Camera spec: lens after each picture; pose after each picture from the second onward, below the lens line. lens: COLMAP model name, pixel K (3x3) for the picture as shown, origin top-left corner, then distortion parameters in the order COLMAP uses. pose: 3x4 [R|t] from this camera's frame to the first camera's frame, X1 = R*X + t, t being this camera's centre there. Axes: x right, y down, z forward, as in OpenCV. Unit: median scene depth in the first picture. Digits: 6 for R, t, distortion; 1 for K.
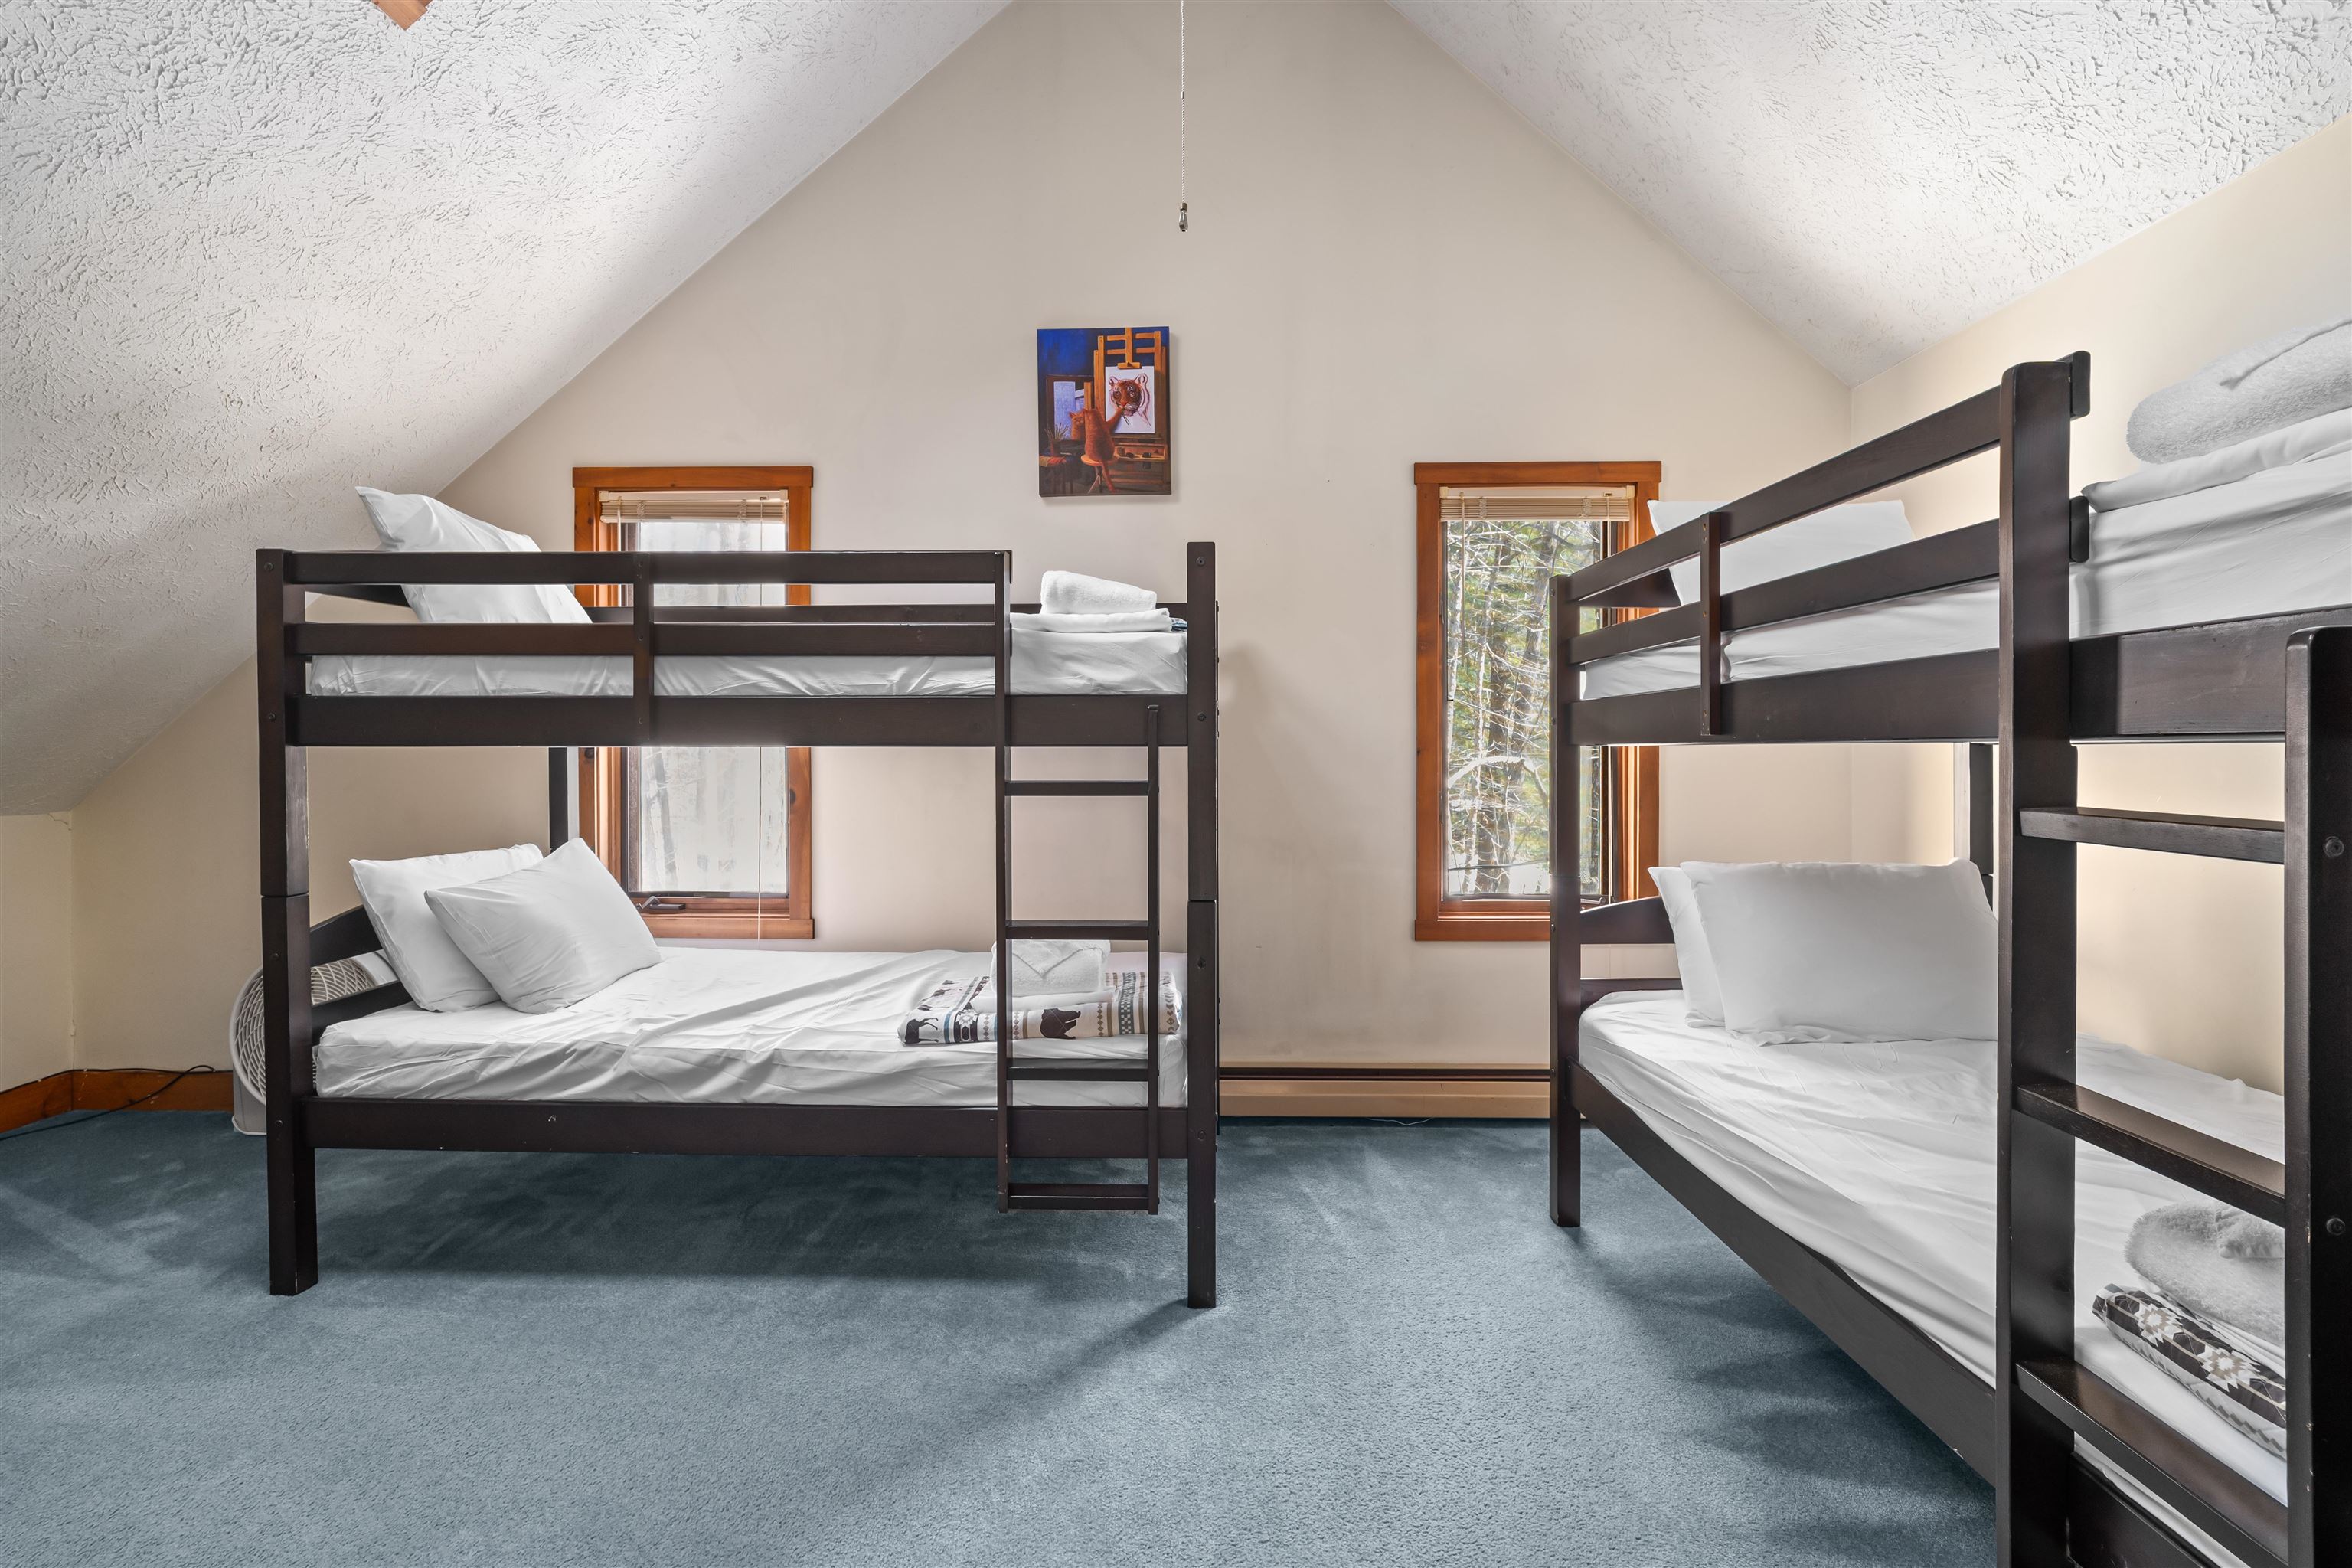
lens RADIAL K [[1129.2, 0, 1180.3], [0, 1129.2, 743.0], [0, 0, 1]] dist [-0.014883, 0.008049]
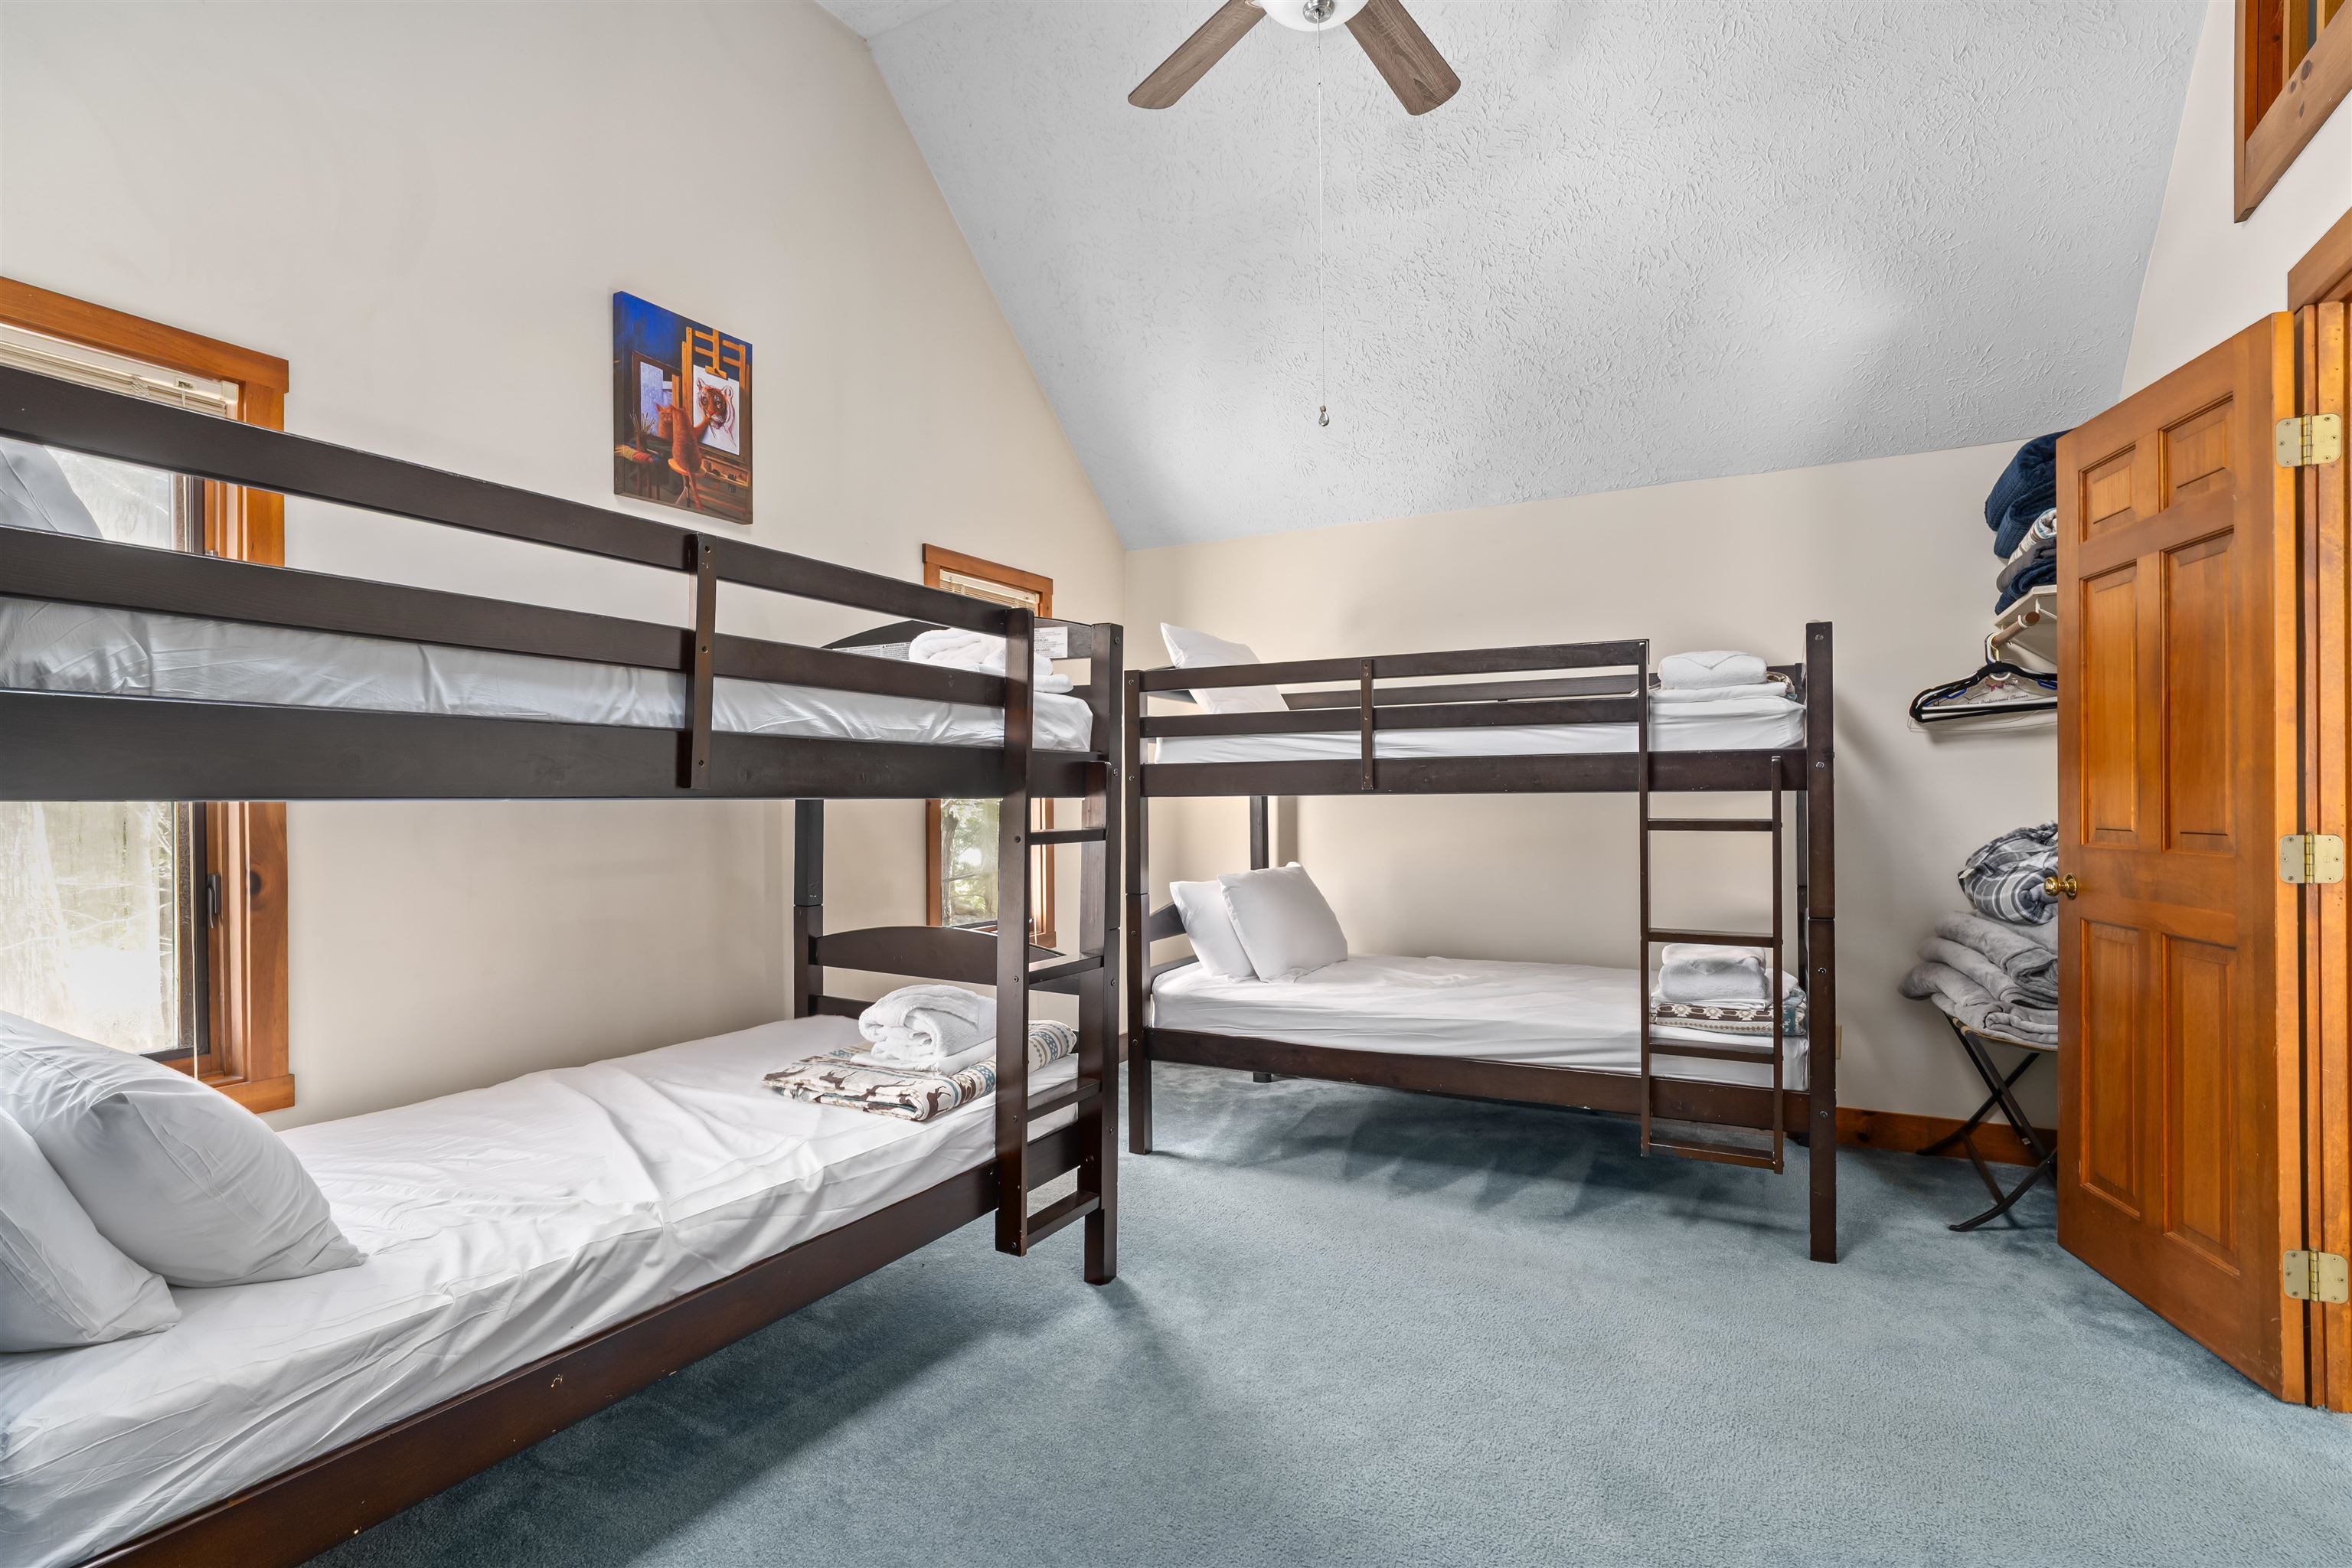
lens RADIAL K [[1120.7, 0, 1209.2], [0, 1120.7, 773.4], [0, 0, 1]] dist [-0.003879, -0.000118]
pose [[0.451588, 0.016472, 0.892075, -0.931374], [0.002251, 0.999805, -0.019601, 0.001375], [-0.892224, 0.010860, 0.451463, 0.363288]]
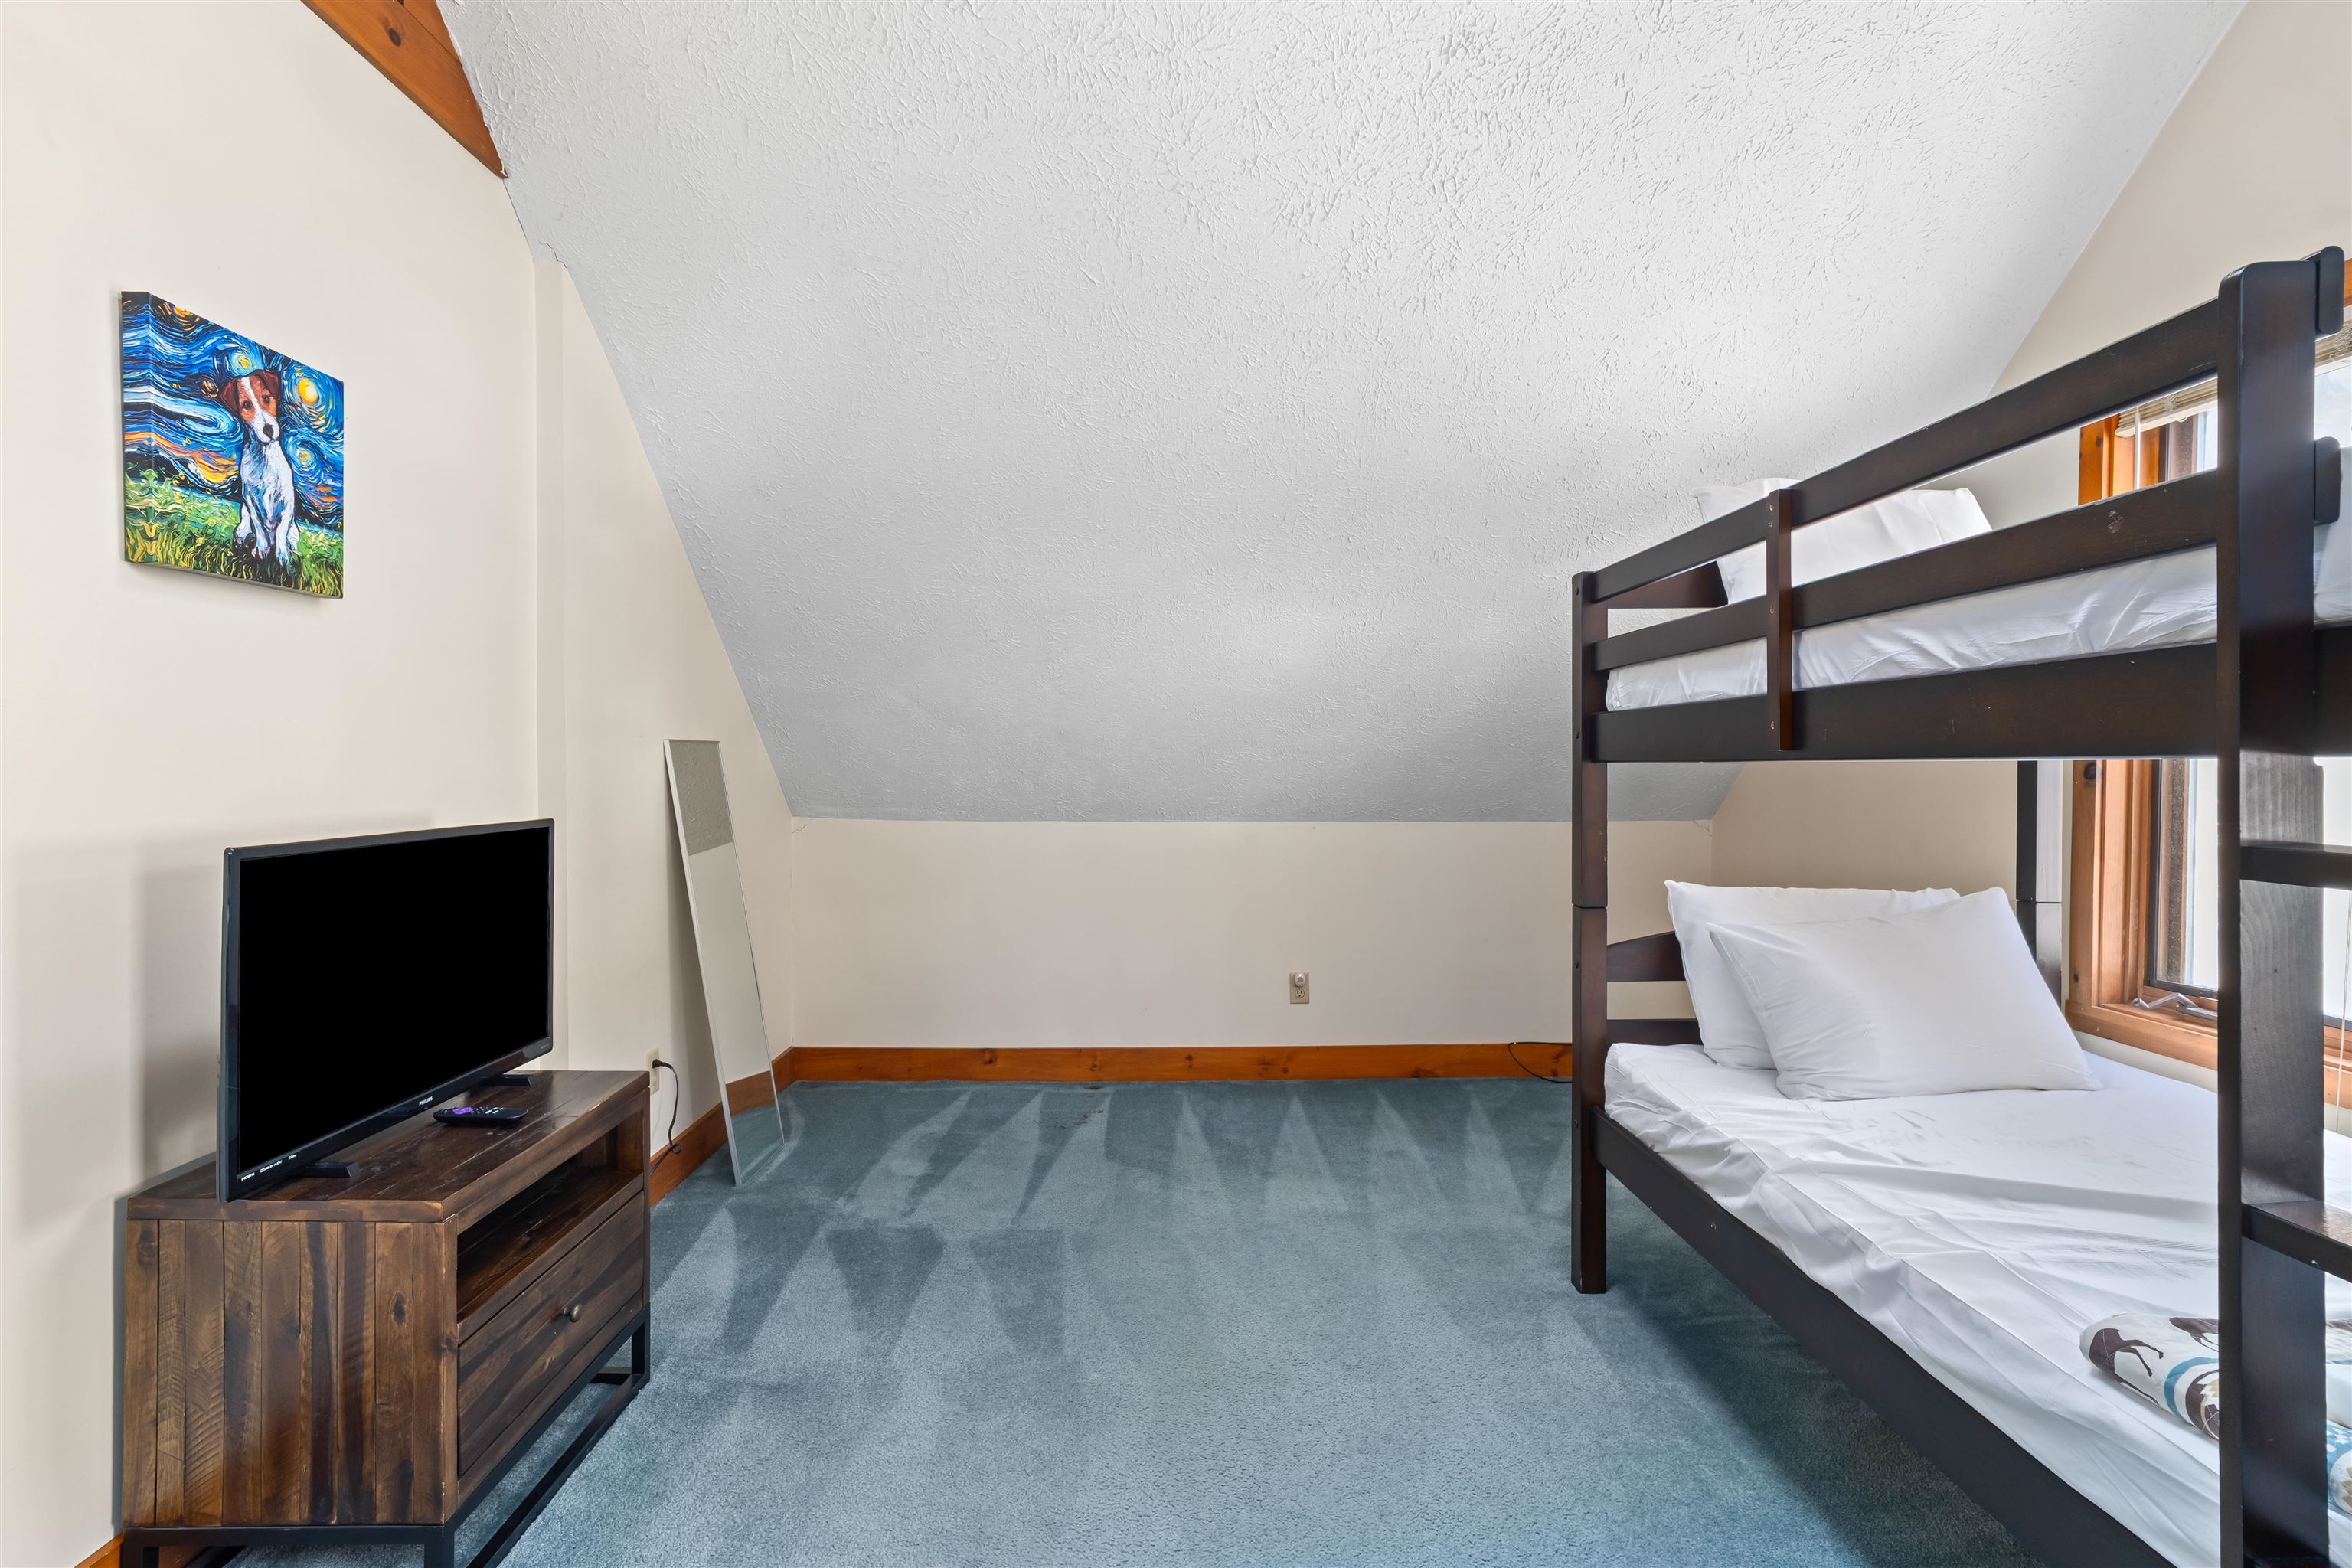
lens RADIAL K [[1114.0, 0, 1176.0], [0, 1114.0, 784.0], [0, 0, 1]] dist [-0.011923, 0.000436]
pose [[0.038132, 0.015368, -0.999155, 0.205035], [0.003932, 0.999872, 0.015529, 0.004994], [0.999265, -0.004521, 0.038067, 0.566096]]
